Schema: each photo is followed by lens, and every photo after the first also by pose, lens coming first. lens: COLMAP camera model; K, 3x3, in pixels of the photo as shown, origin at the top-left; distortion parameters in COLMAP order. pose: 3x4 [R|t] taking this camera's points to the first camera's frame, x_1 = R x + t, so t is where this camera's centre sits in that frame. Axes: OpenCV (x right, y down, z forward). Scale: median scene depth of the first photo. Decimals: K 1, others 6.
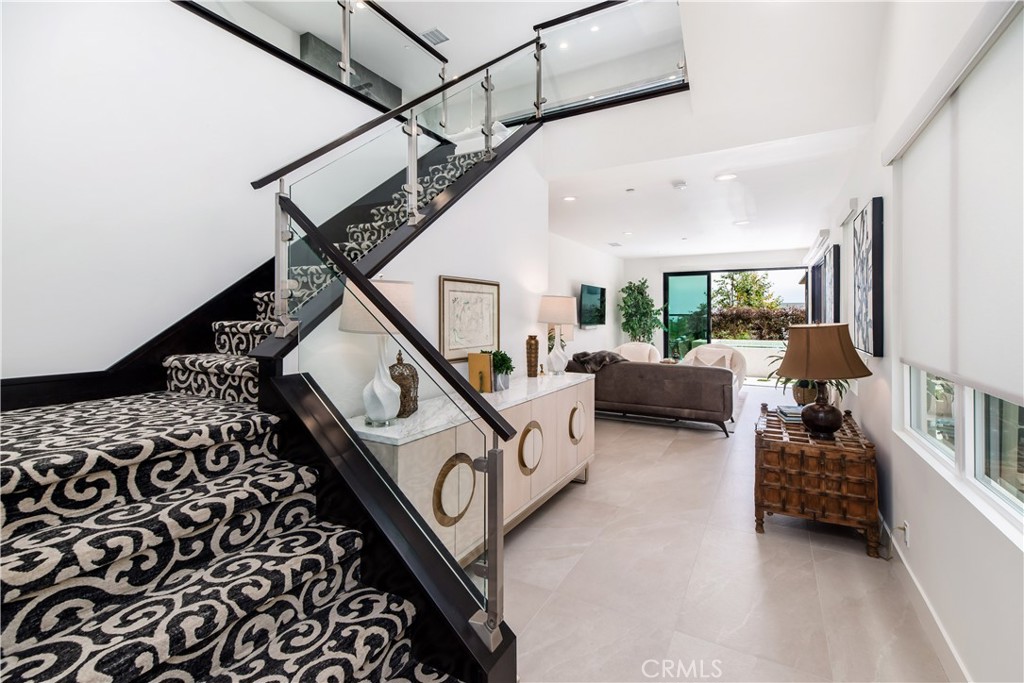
lens RADIAL K [[458.4, 0, 511.1], [0, 458.4, 313.4], [0, 0, 1]] dist [0.005455, 0.000424]
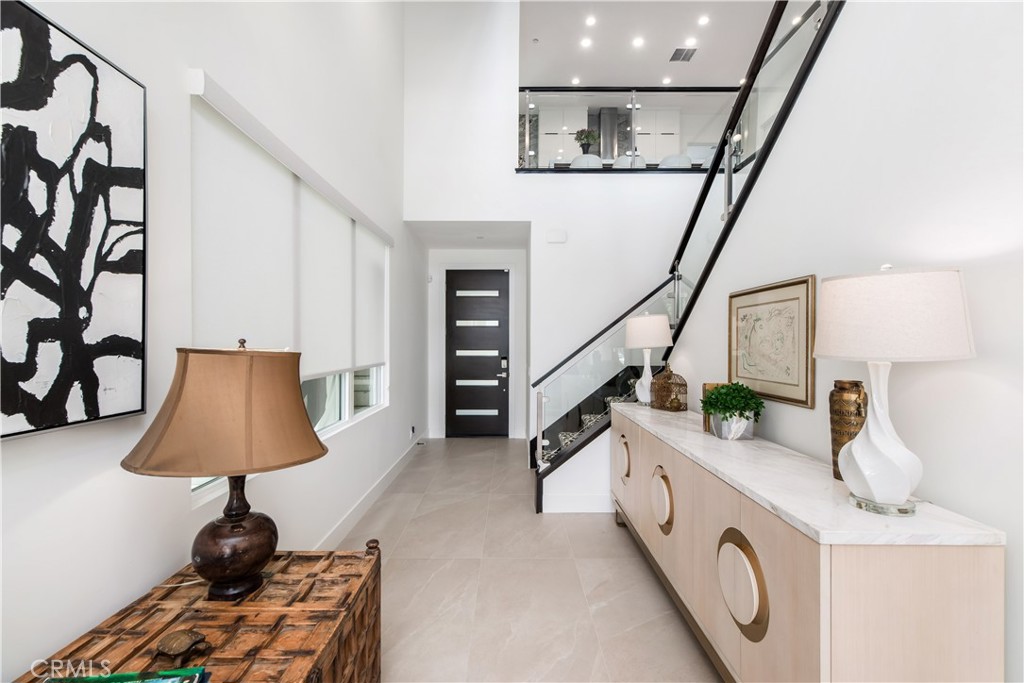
lens RADIAL K [[456.4, 0, 512.0], [0, 456.4, 341.5], [0, 0, 1]] dist [0.000357, 0.000069]
pose [[-0.866497, -0.005783, -0.499149, 0.631327], [-0.001414, 0.999957, -0.009132, 0.020440], [0.499181, -0.007207, -0.866468, 1.464802]]
